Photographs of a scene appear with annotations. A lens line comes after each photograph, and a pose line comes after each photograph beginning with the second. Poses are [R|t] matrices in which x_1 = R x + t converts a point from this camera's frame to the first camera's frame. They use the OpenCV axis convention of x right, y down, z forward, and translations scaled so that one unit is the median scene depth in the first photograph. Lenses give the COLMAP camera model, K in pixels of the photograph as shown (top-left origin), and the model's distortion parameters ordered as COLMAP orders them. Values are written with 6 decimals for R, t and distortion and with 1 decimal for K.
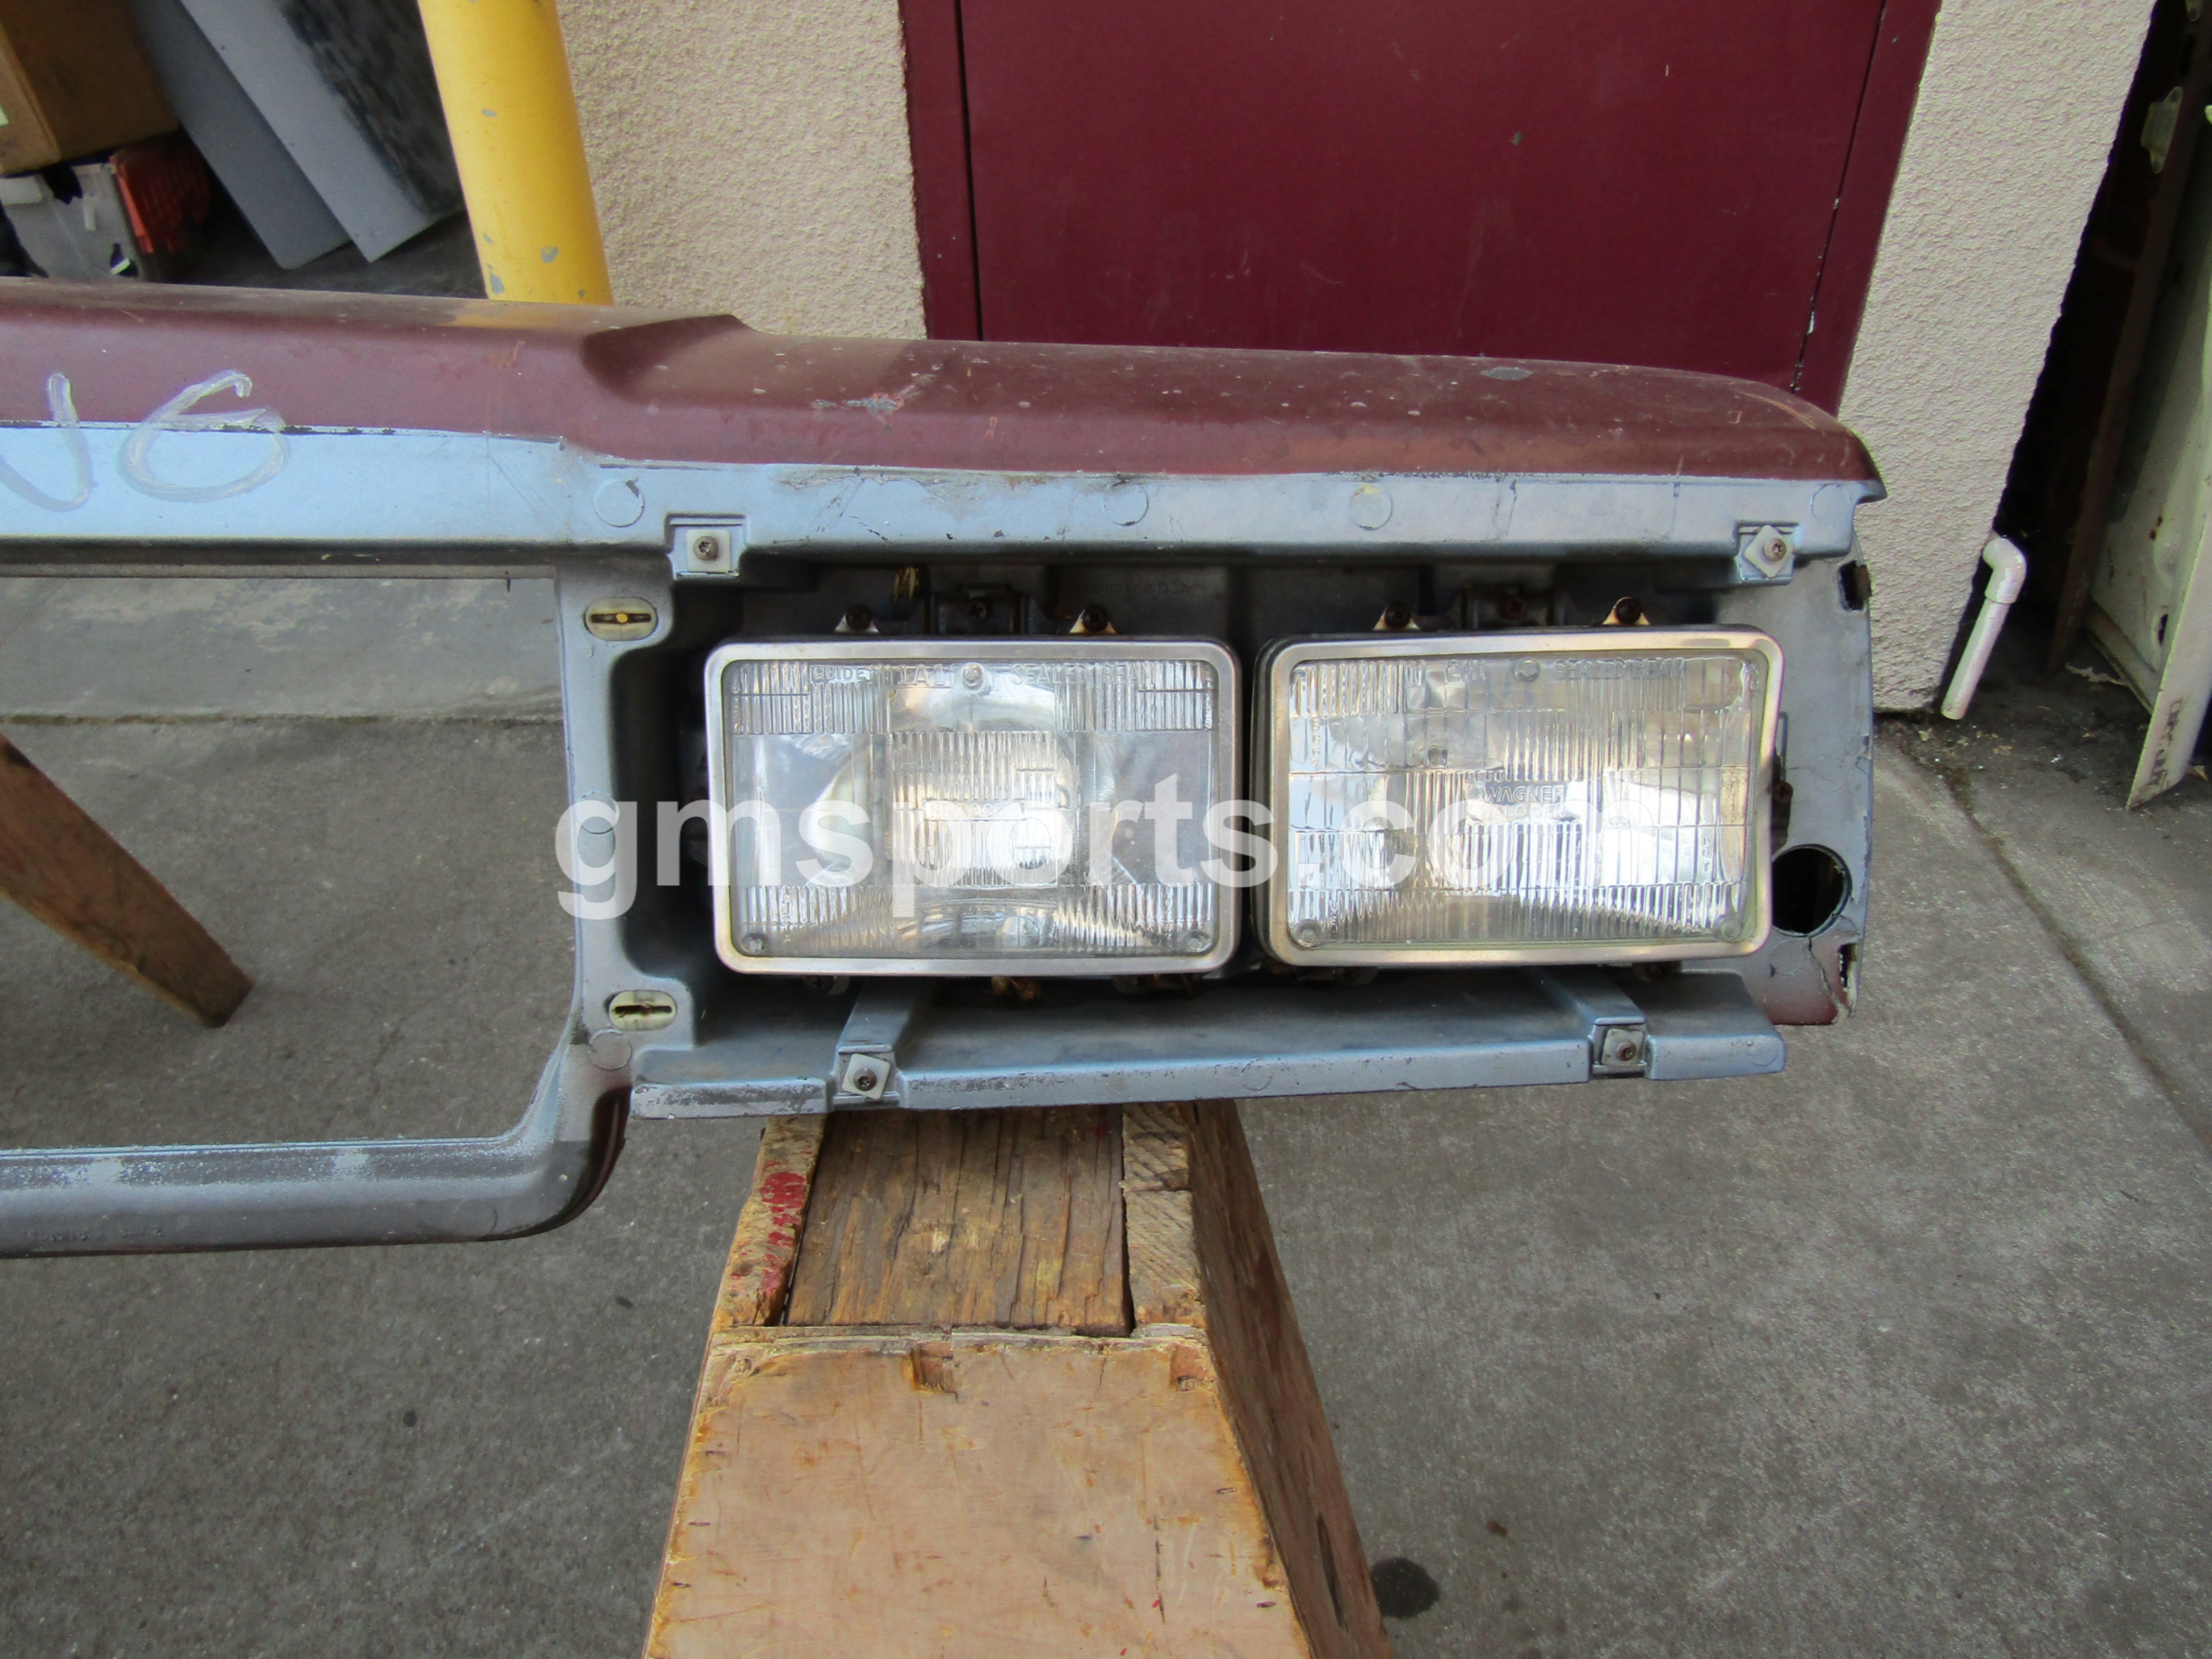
lens RADIAL K [[1574.5, 0, 1109.5], [0, 1574.5, 822.7], [0, 0, 1]] dist [-0.008514, -0.000341]
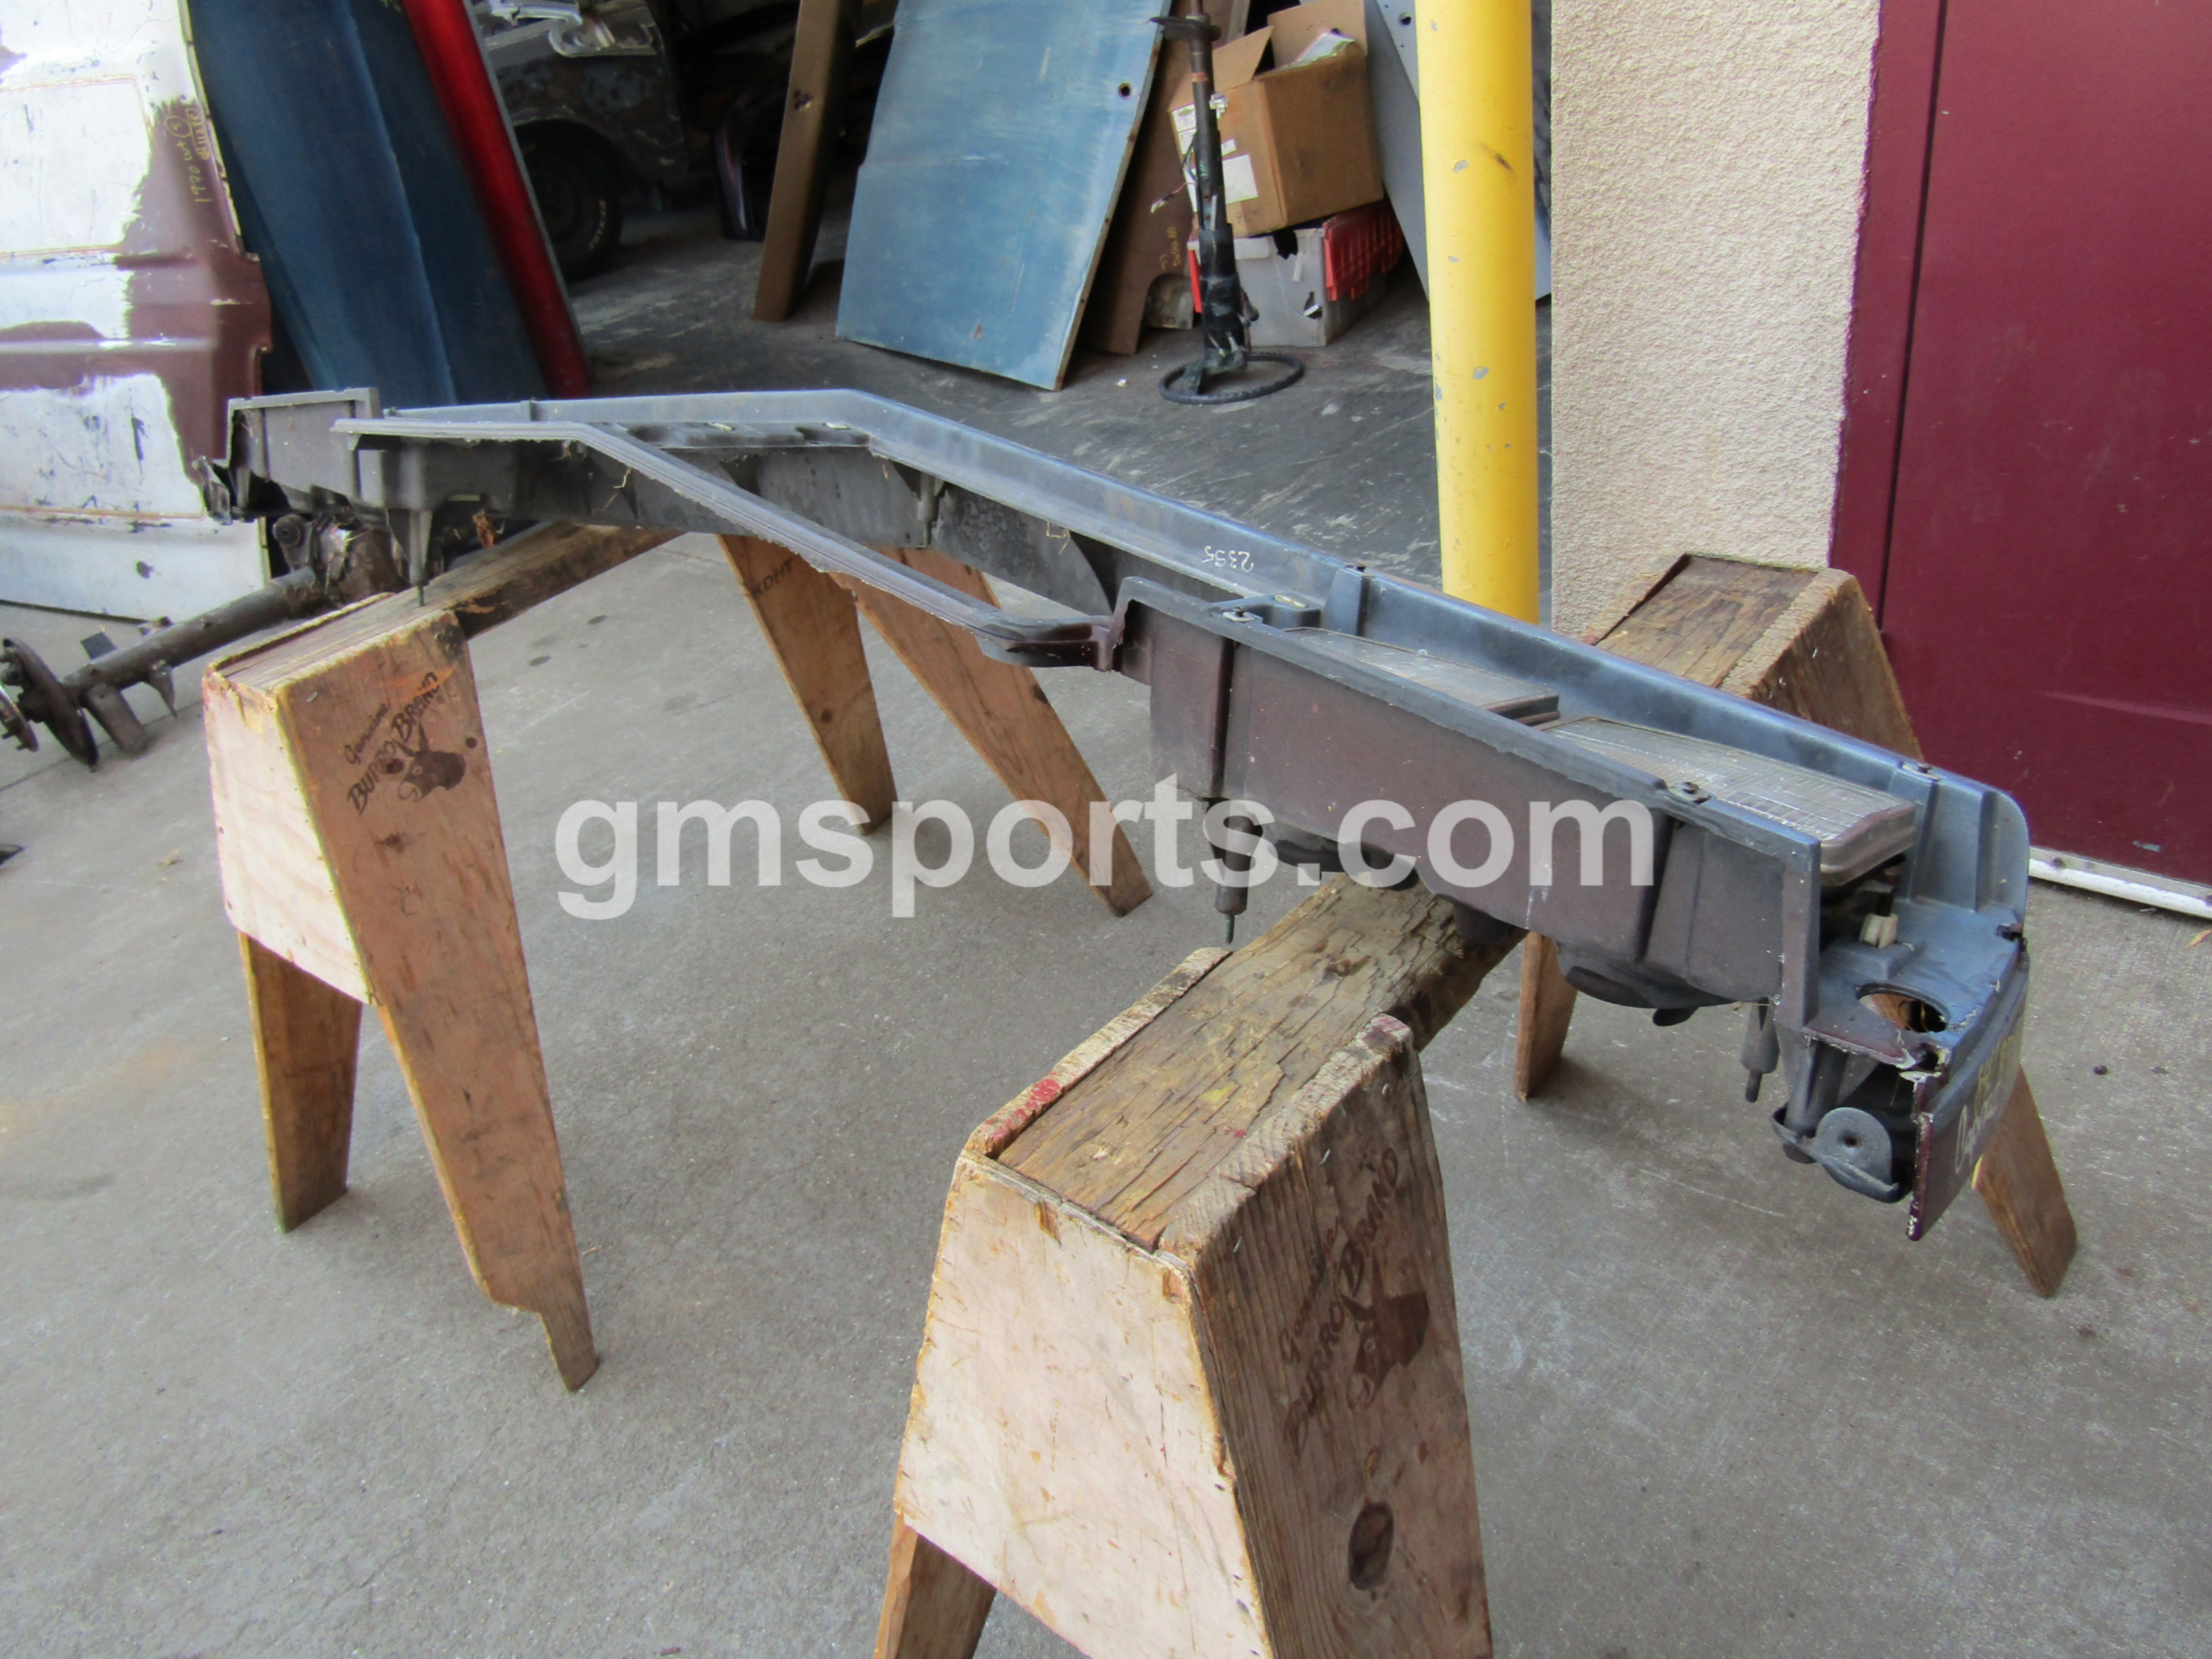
lens RADIAL K [[1574.5, 0, 1106.9], [0, 1574.5, 836.1], [0, 0, 1]] dist [-0.008514, -0.000341]
pose [[0.749215, 0.256261, -0.610744, 0.234596], [-0.256837, 0.962373, 0.088732, -0.053446], [0.610502, 0.090382, 0.786841, -0.074261]]
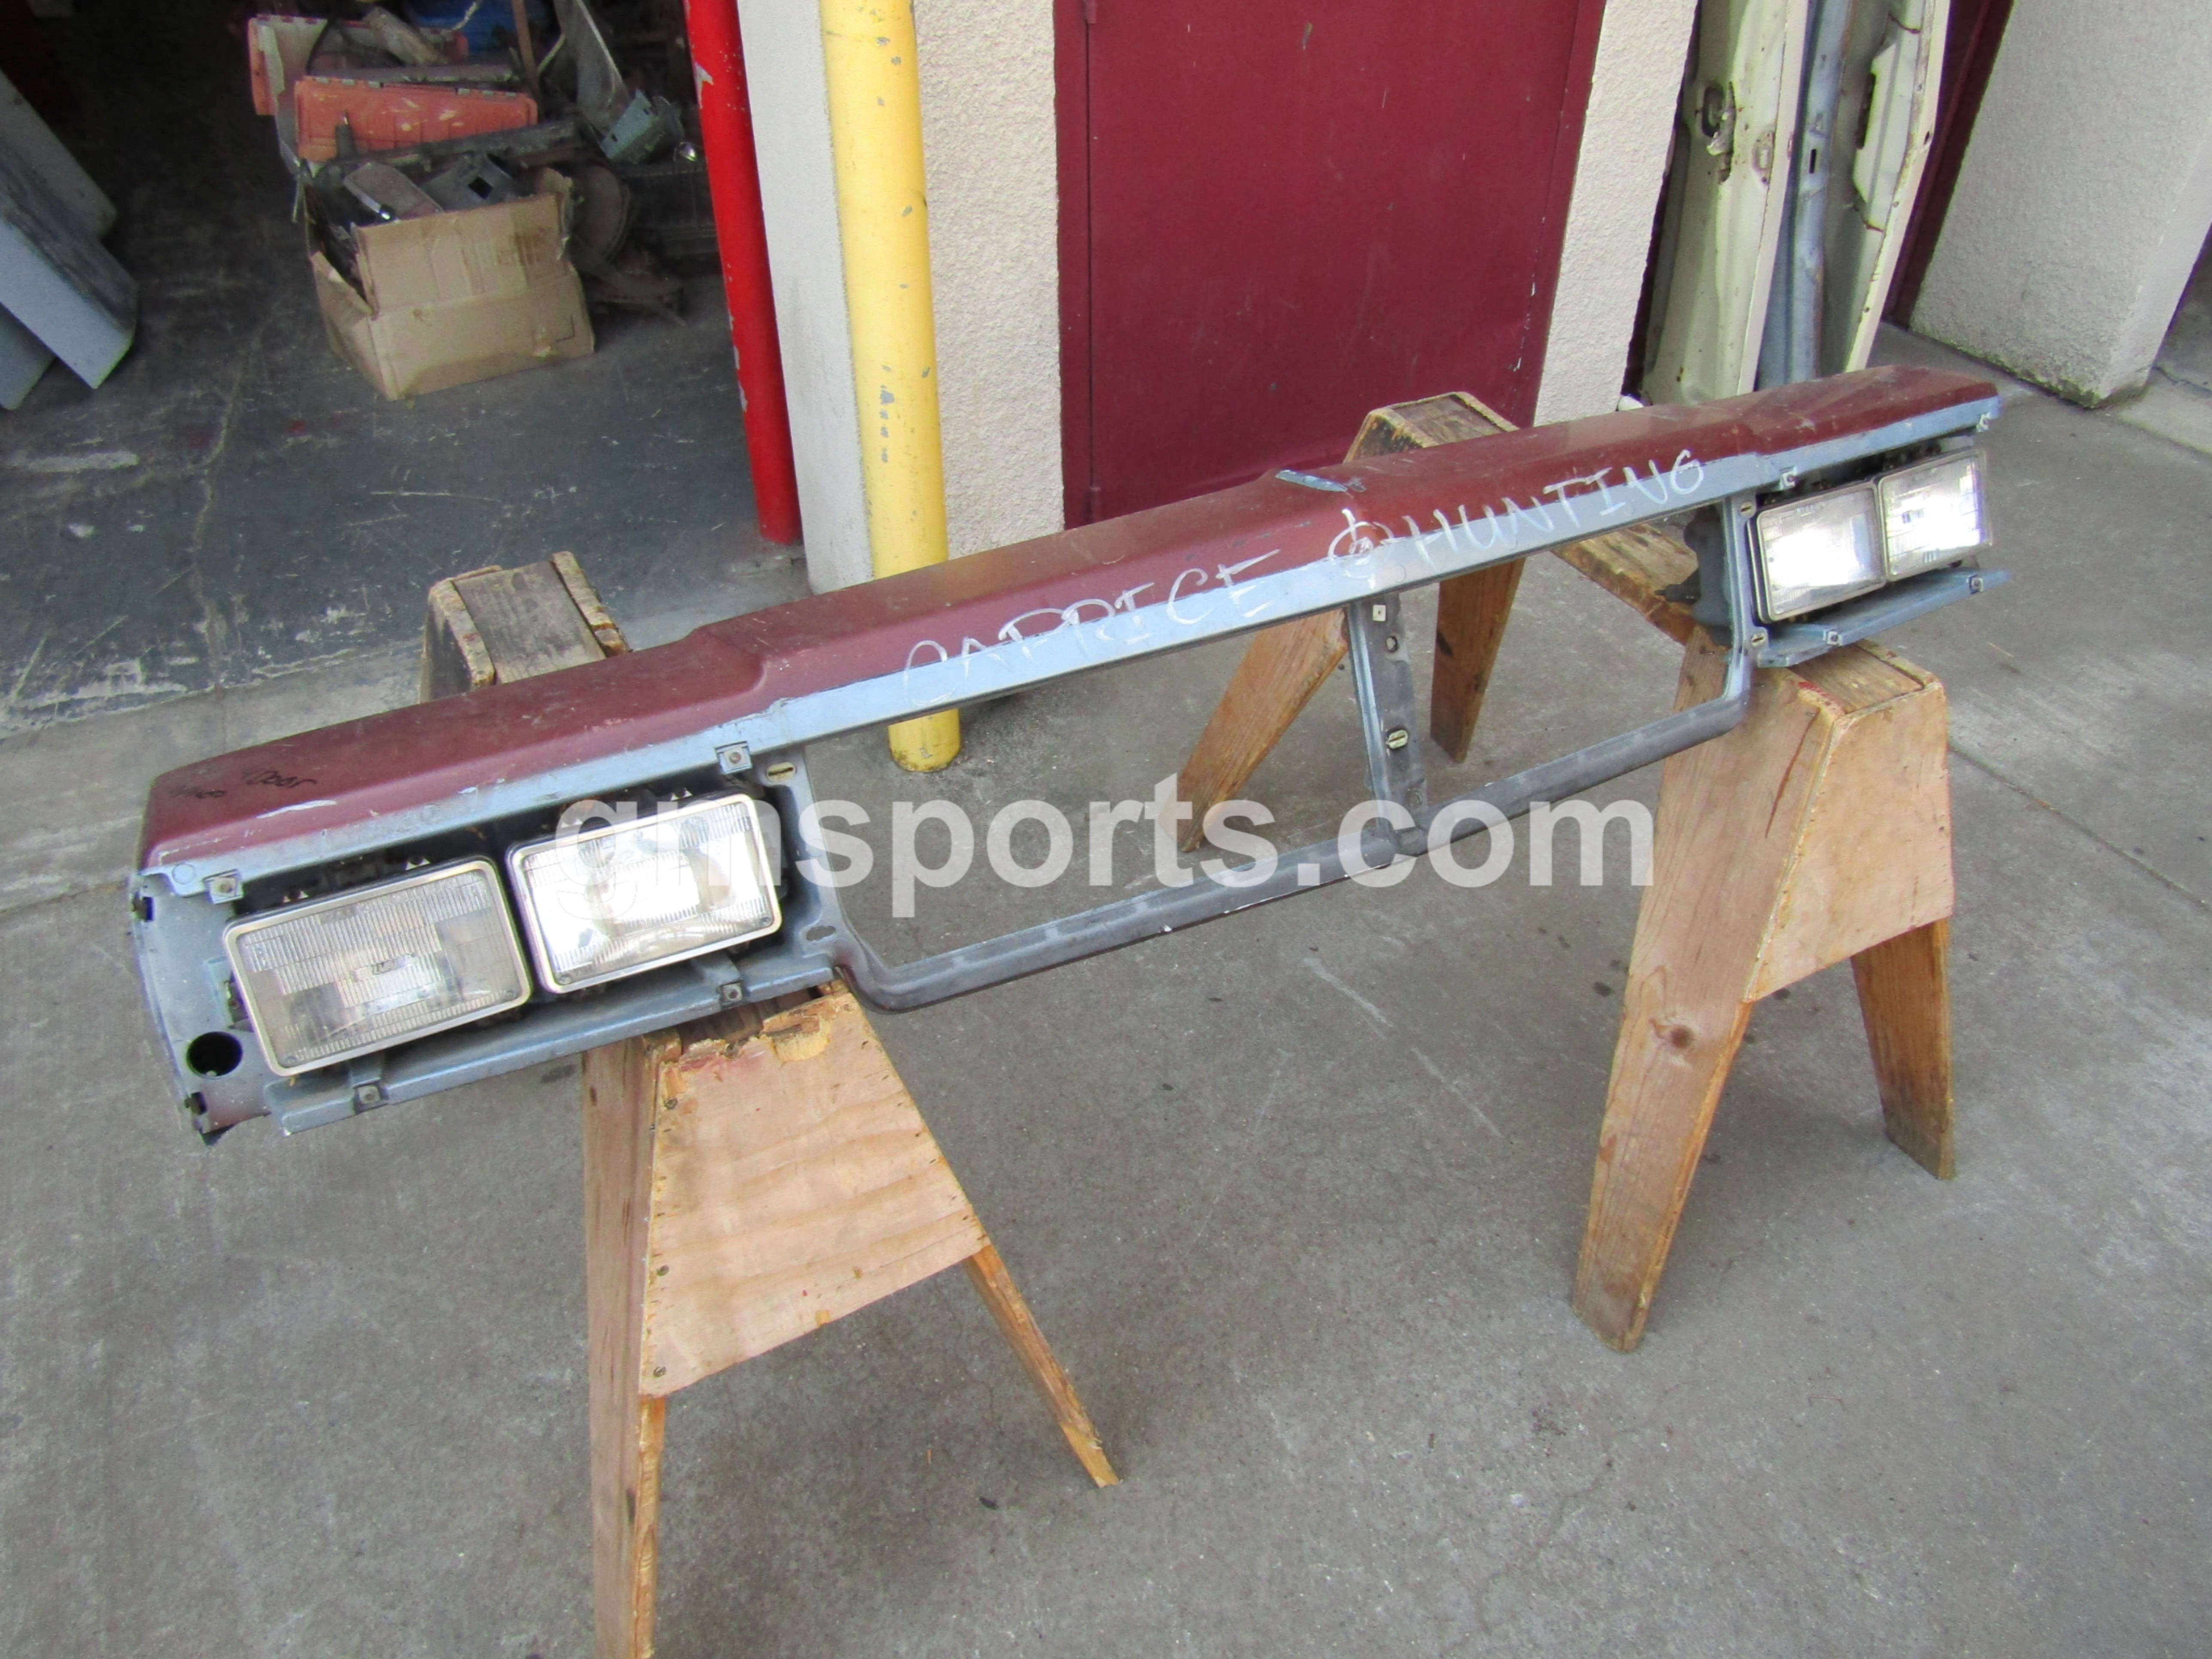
lens RADIAL K [[1574.5, 0, 1116.4], [0, 1574.5, 831.3], [0, 0, 1]] dist [-0.008514, -0.000341]
pose [[0.882713, -0.272123, 0.383102, -0.828113], [0.254128, 0.962201, 0.097924, -0.042791], [-0.395268, 0.010918, 0.918501, -0.399321]]
